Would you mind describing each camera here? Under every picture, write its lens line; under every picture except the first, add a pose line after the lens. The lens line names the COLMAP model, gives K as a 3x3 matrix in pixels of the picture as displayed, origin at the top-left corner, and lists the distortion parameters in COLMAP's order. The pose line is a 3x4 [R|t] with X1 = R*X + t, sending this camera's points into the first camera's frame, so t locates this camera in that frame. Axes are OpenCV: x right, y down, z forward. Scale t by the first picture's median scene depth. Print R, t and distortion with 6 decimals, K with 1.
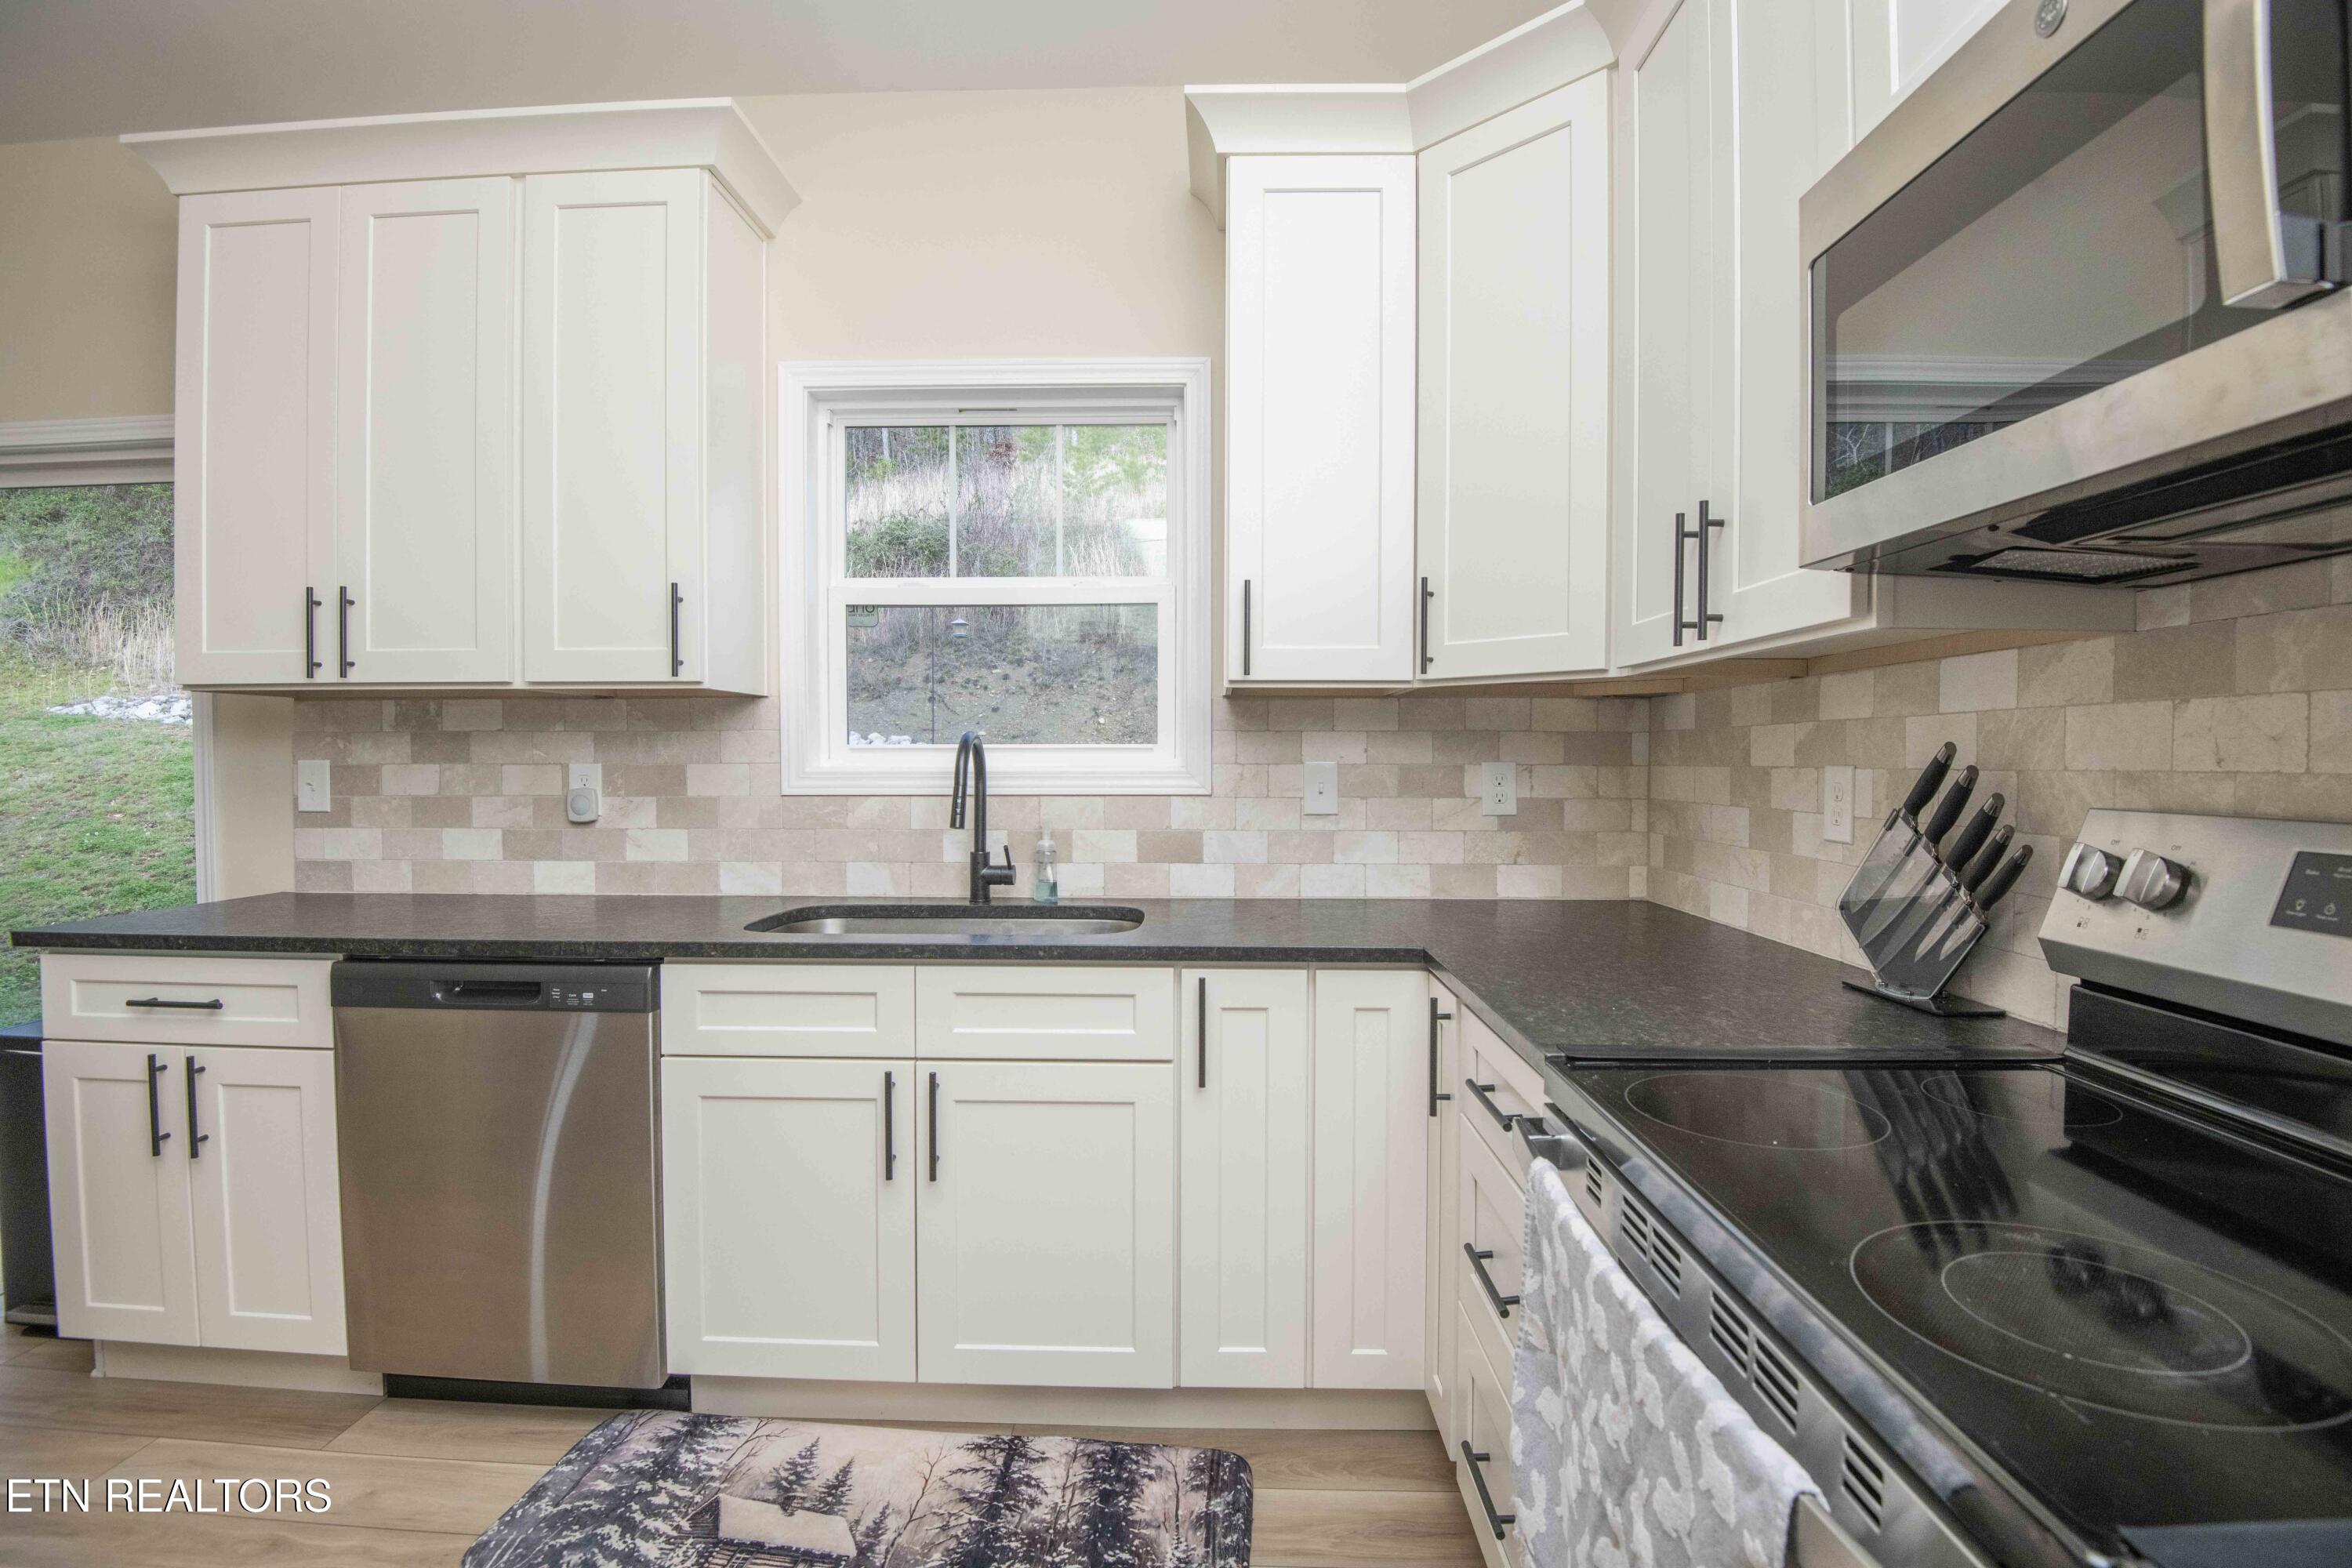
lens RADIAL K [[1086.2, 0, 1182.7], [0, 1086.2, 784.7], [0, 0, 1]] dist [-0.022356, -0.011478]
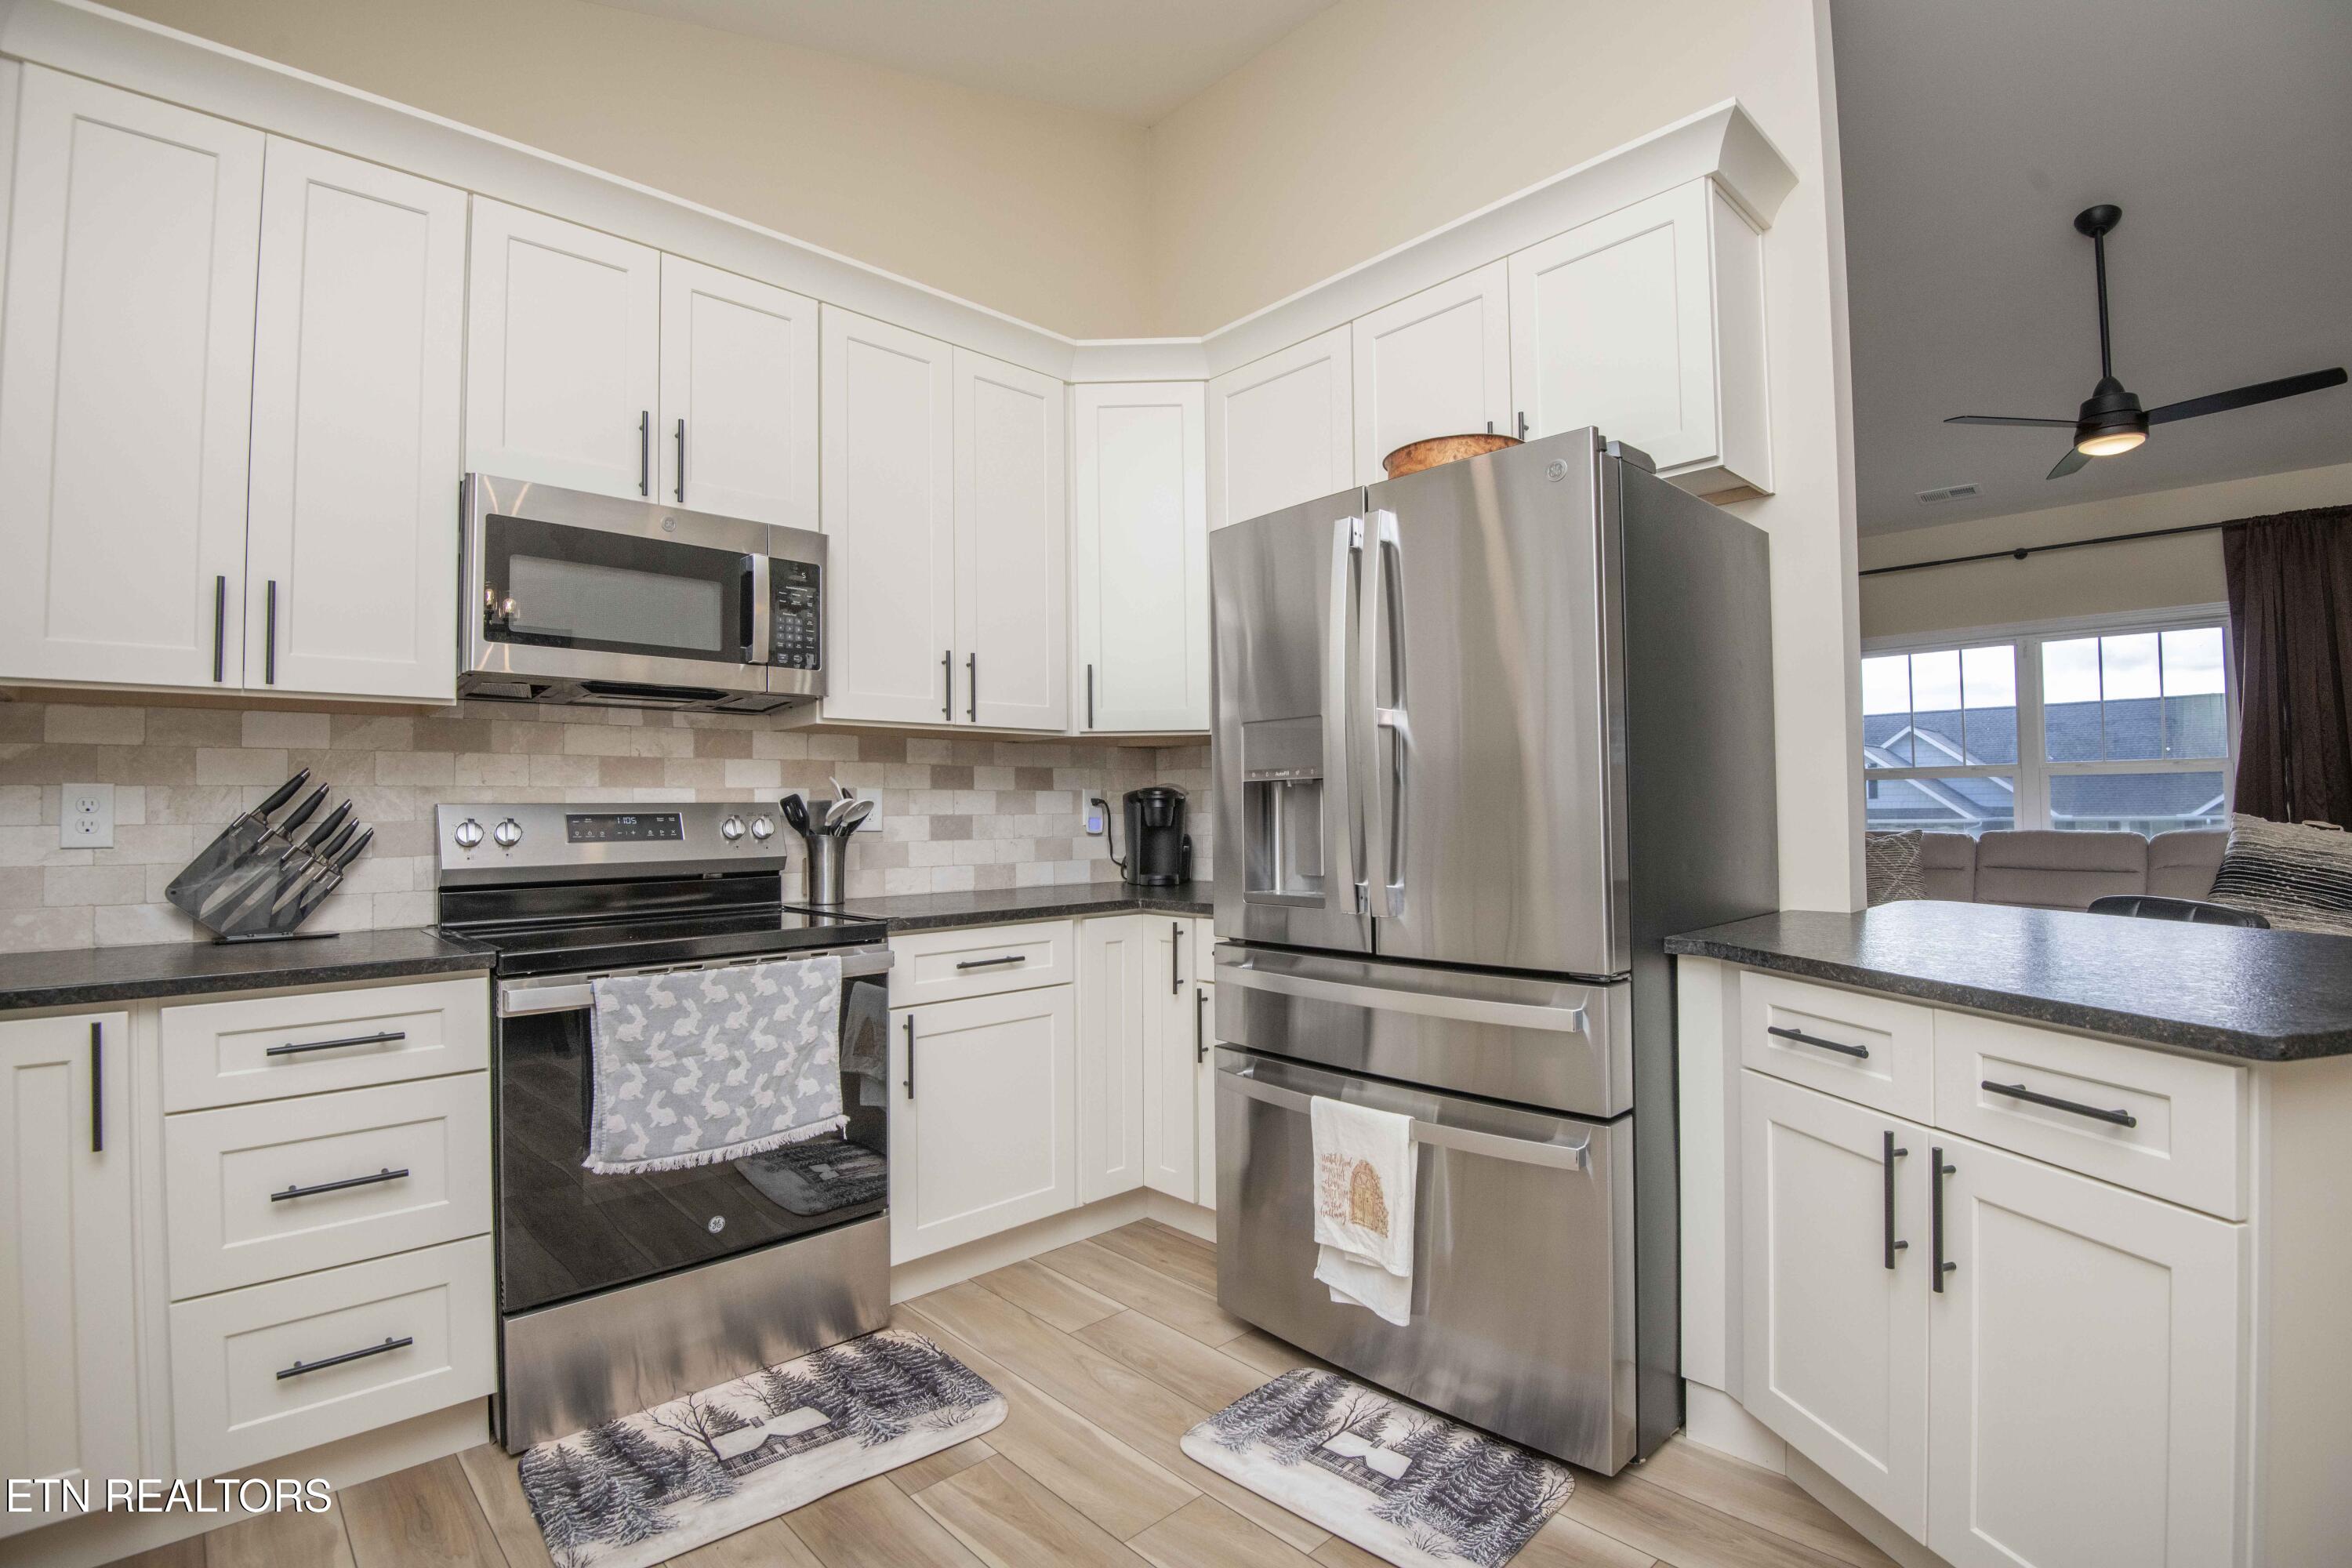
lens RADIAL K [[1086.2, 0, 1185.0], [0, 1086.2, 780.9], [0, 0, 1]] dist [-0.022356, -0.011478]
pose [[-0.711206, 0.026708, 0.702476, -0.719303], [0.029896, 0.999523, -0.007734, 0.016988], [-0.702348, 0.015500, -0.711665, 0.652810]]
